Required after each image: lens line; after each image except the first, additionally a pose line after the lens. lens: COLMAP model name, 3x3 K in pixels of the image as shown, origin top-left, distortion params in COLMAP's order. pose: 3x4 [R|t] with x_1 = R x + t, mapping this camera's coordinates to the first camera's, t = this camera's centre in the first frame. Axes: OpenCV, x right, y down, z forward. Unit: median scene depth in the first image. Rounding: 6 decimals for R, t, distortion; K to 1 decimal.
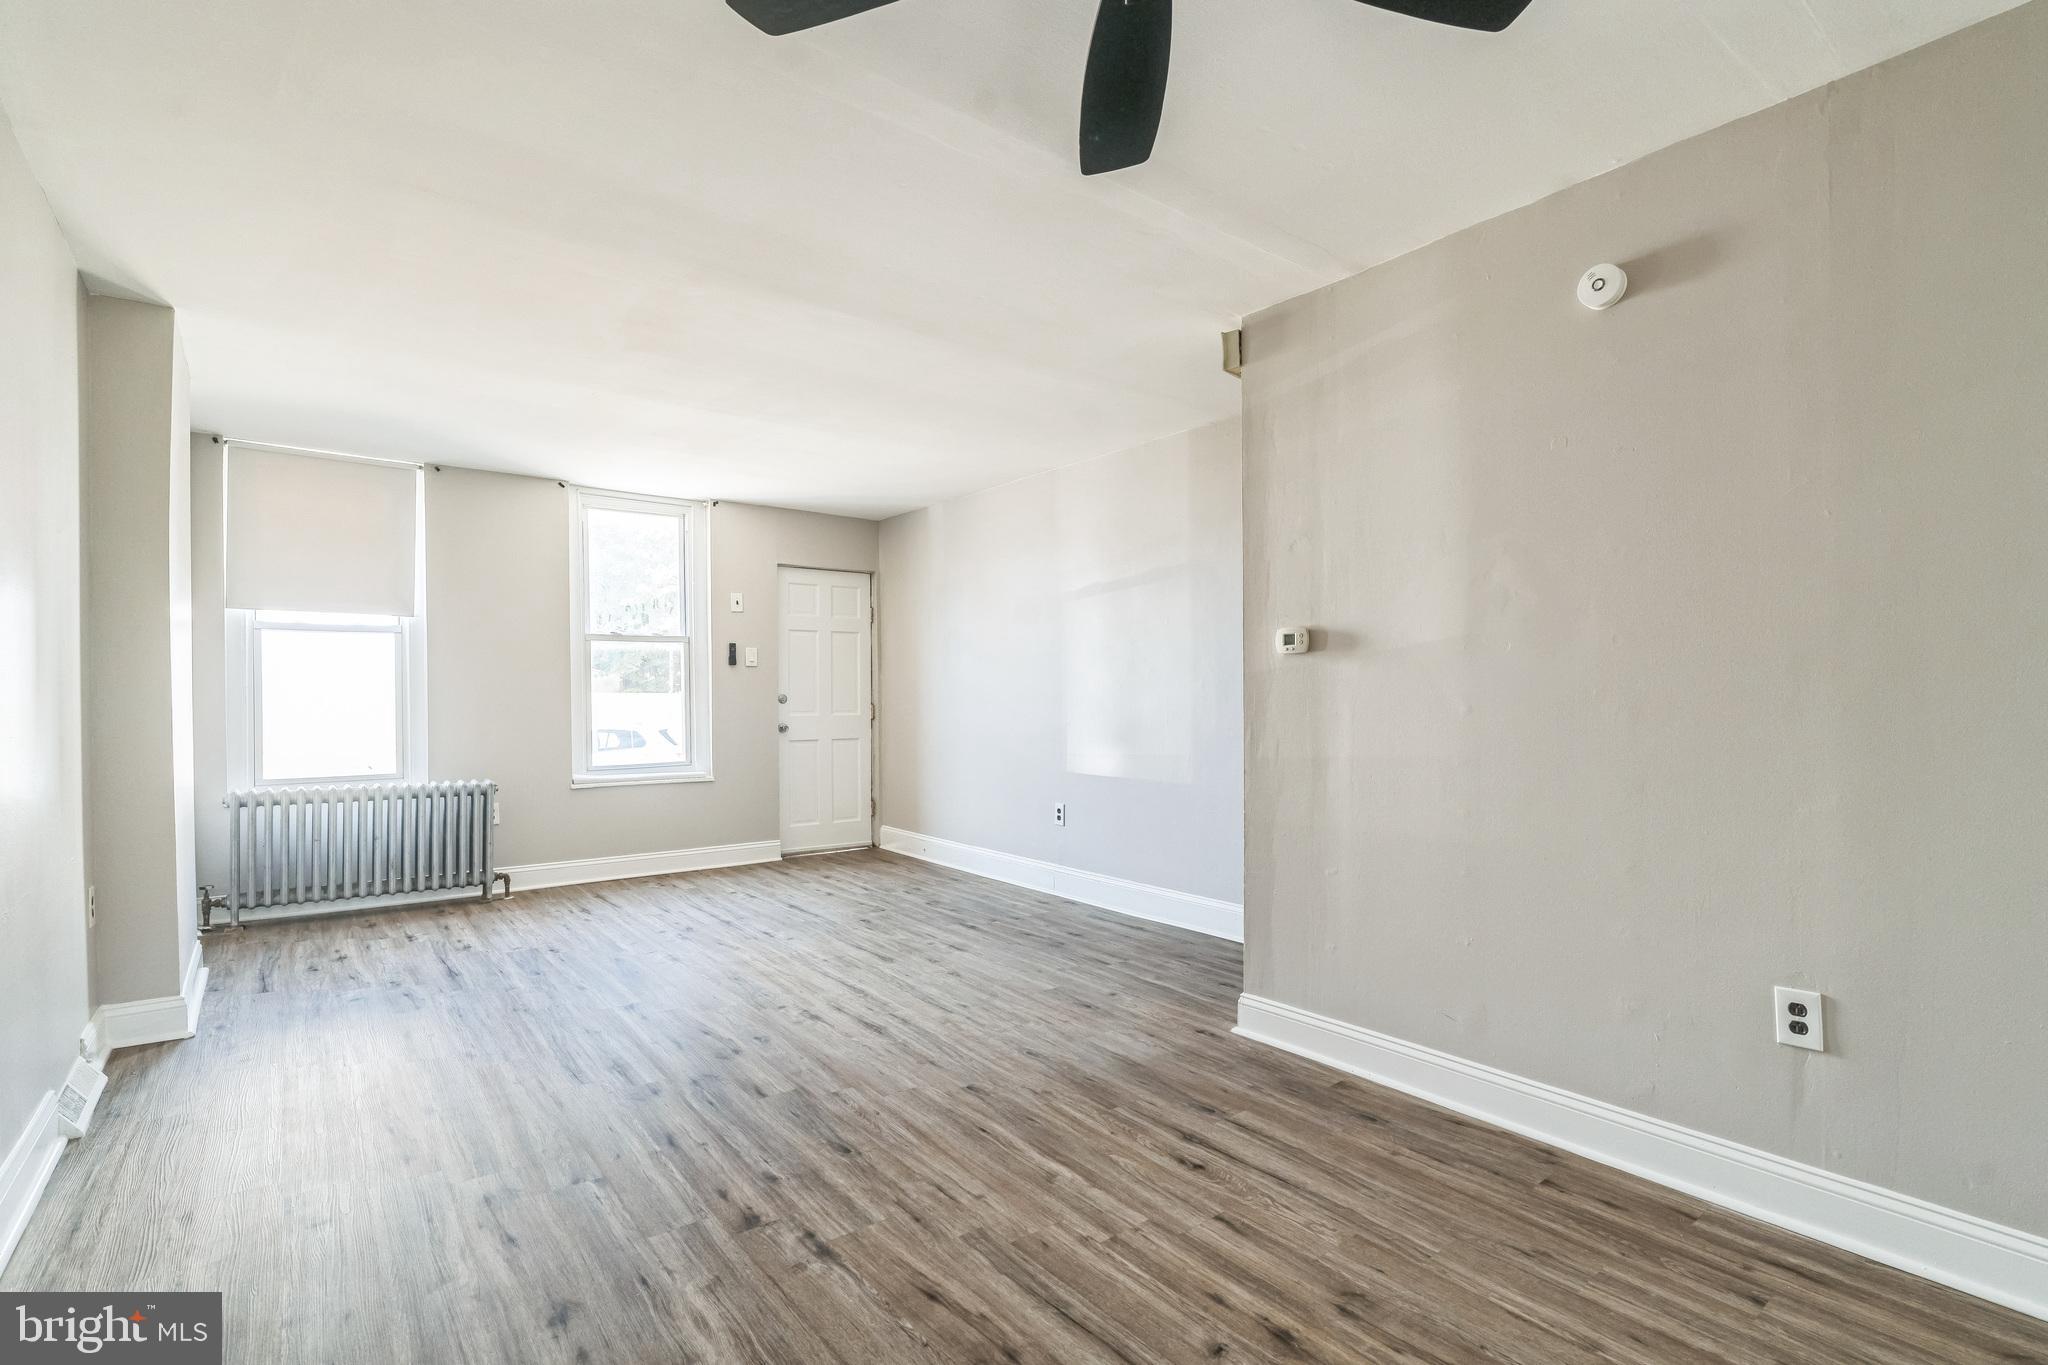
lens RADIAL K [[950.7, 0, 1024.6], [0, 950.7, 685.9], [0, 0, 1]] dist [-0.013094, 0.004603]
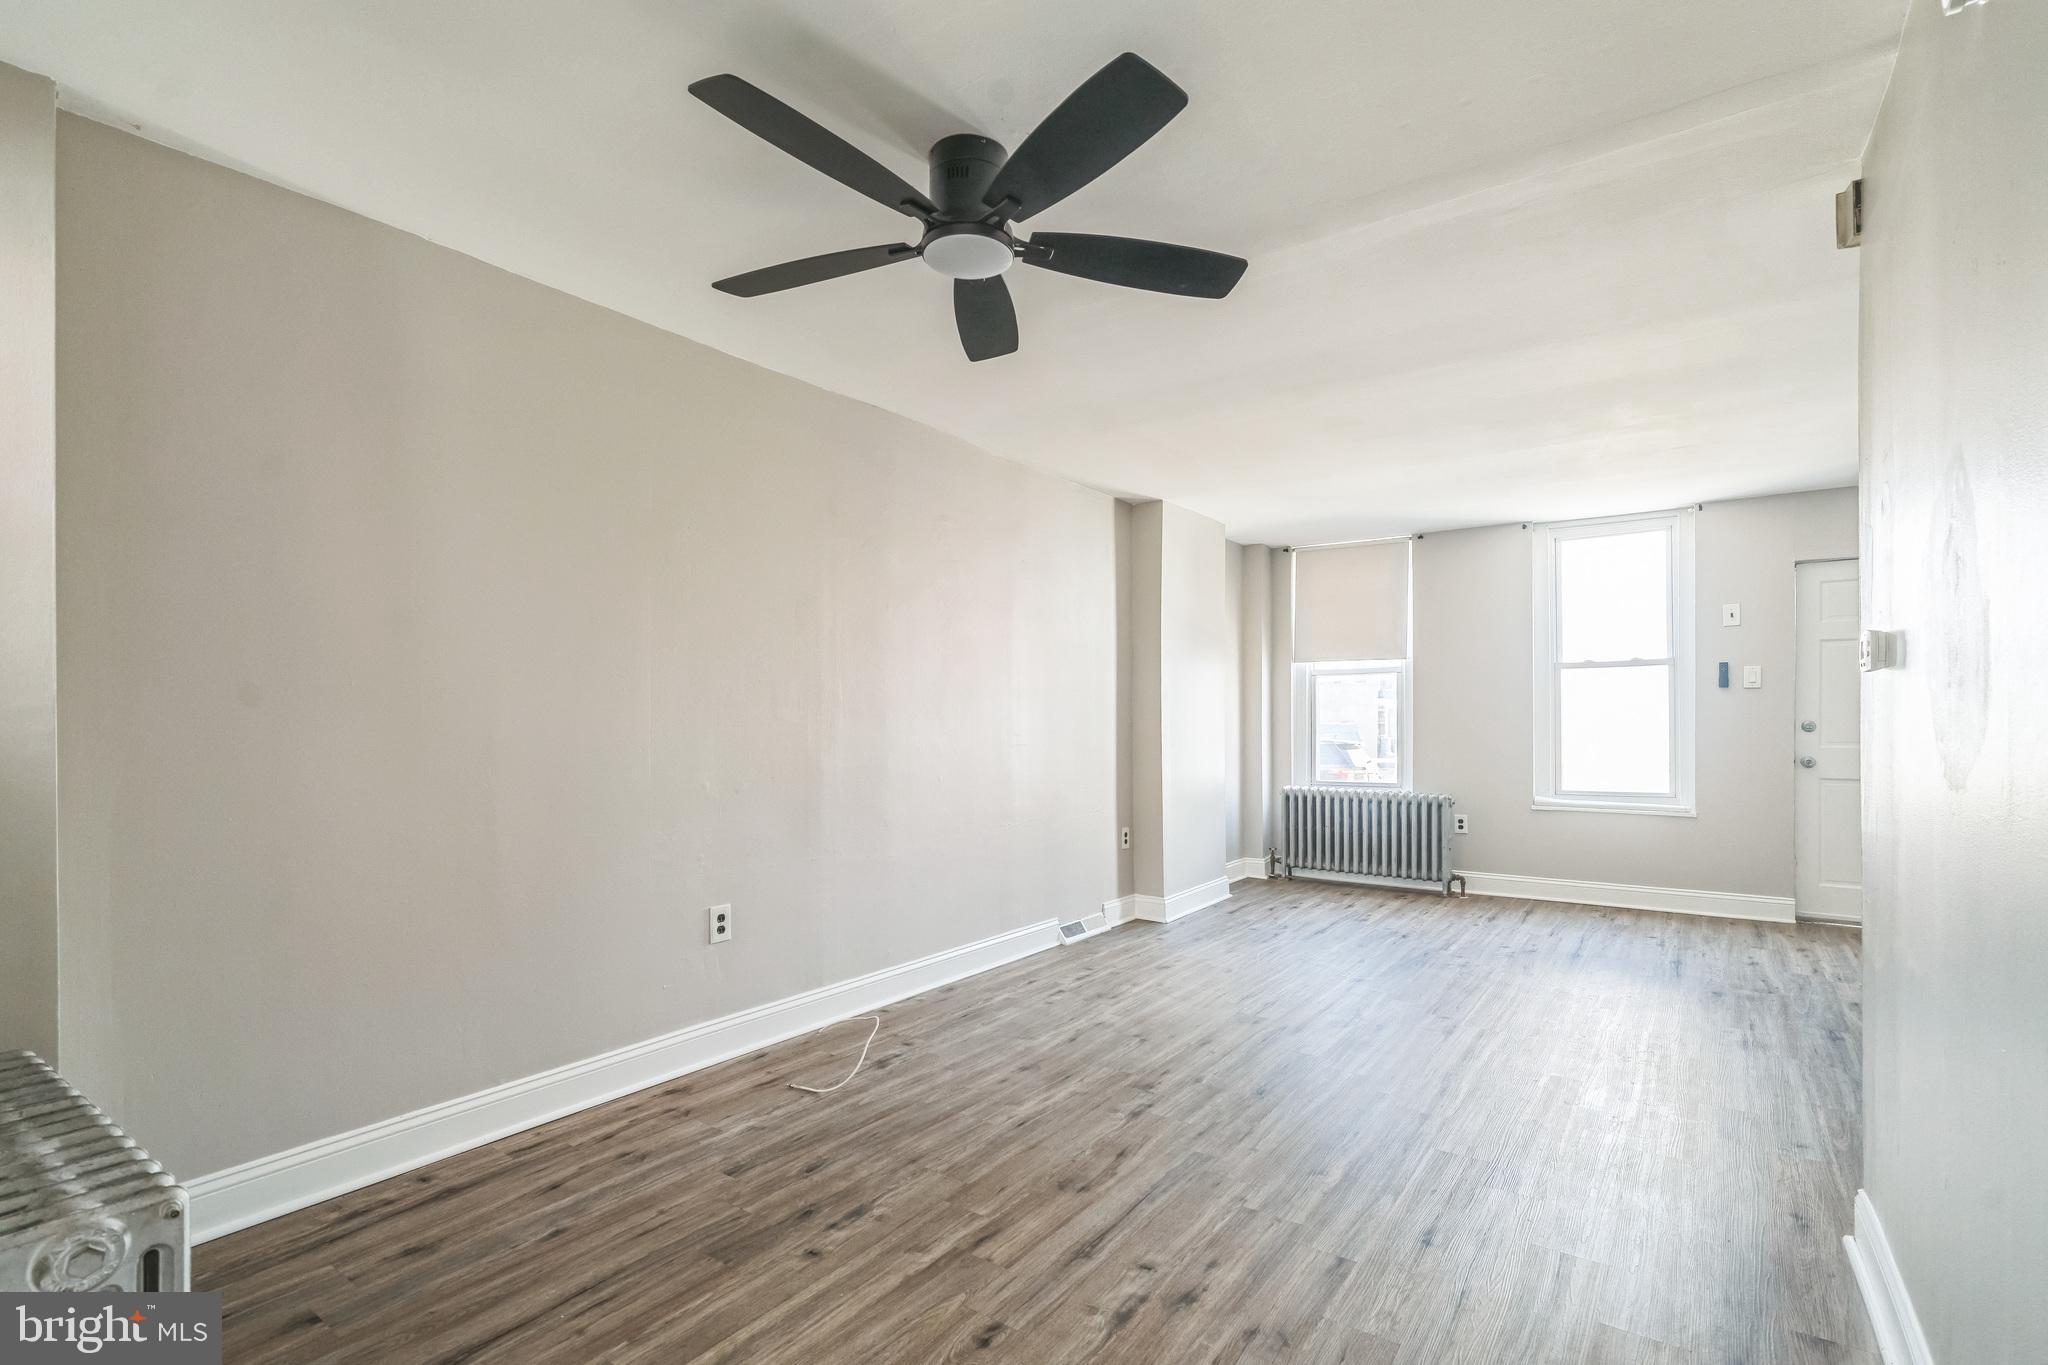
lens RADIAL K [[950.7, 0, 1005.4], [0, 950.7, 698.0], [0, 0, 1]] dist [-0.013094, 0.004603]
pose [[0.262944, -0.020302, -0.964598, 0.562018], [0.014715, 0.999747, -0.017031, -0.010984], [0.964699, -0.009716, 0.263176, 0.205654]]
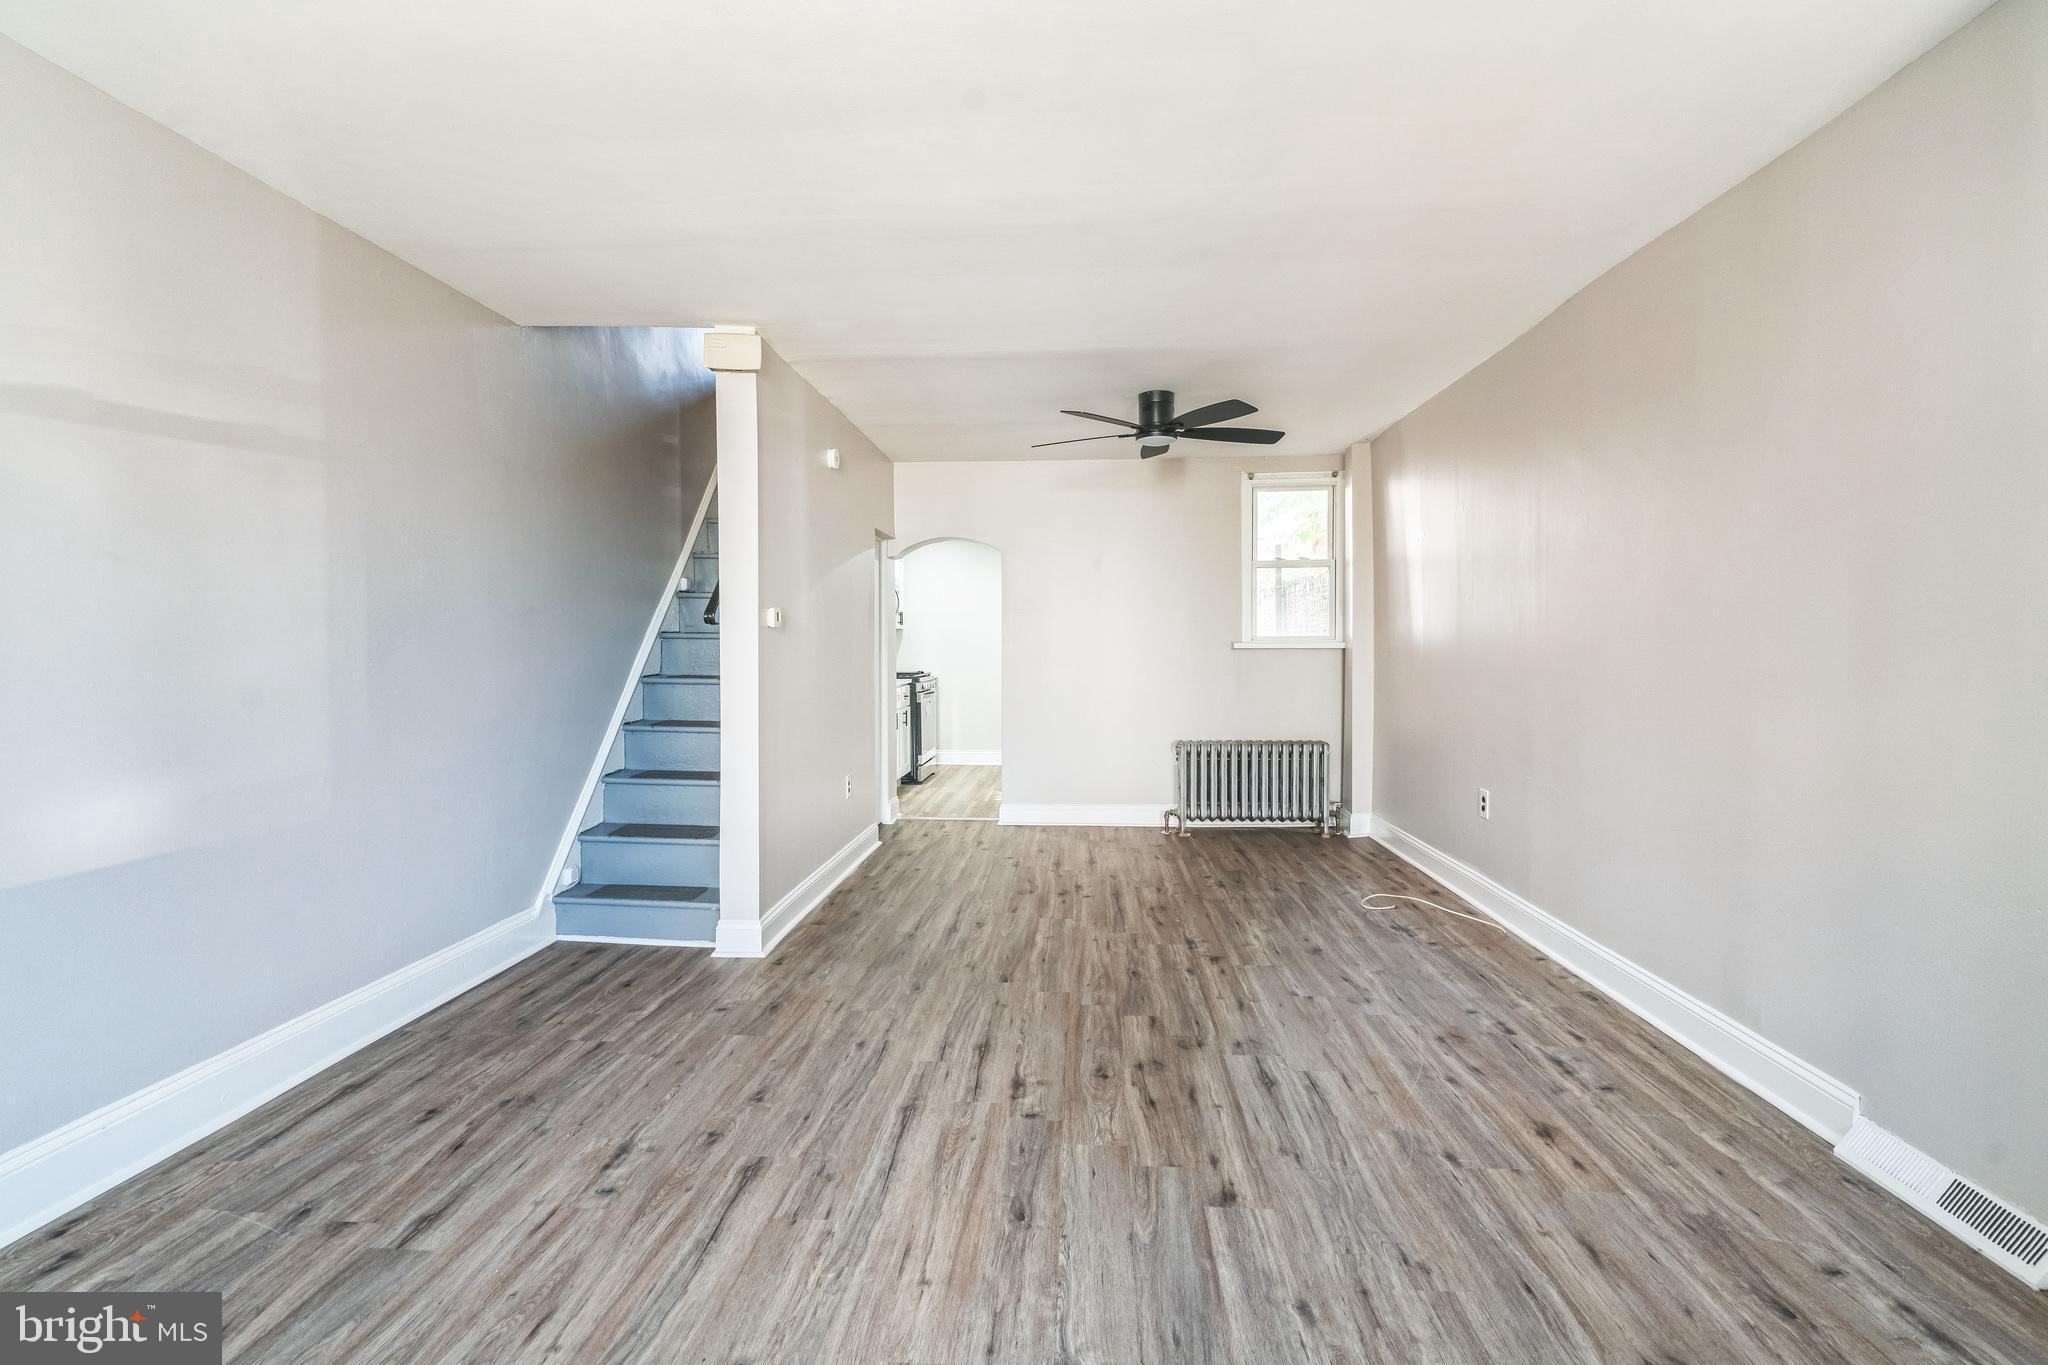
lens RADIAL K [[950.7, 0, 1022.4], [0, 950.7, 666.8], [0, 0, 1]] dist [-0.013094, 0.004603]
pose [[-0.745754, -0.007086, 0.666184, -0.608703], [-0.000726, 0.999951, 0.009823, 0.004428], [-0.666221, 0.006842, -0.745723, 1.302204]]
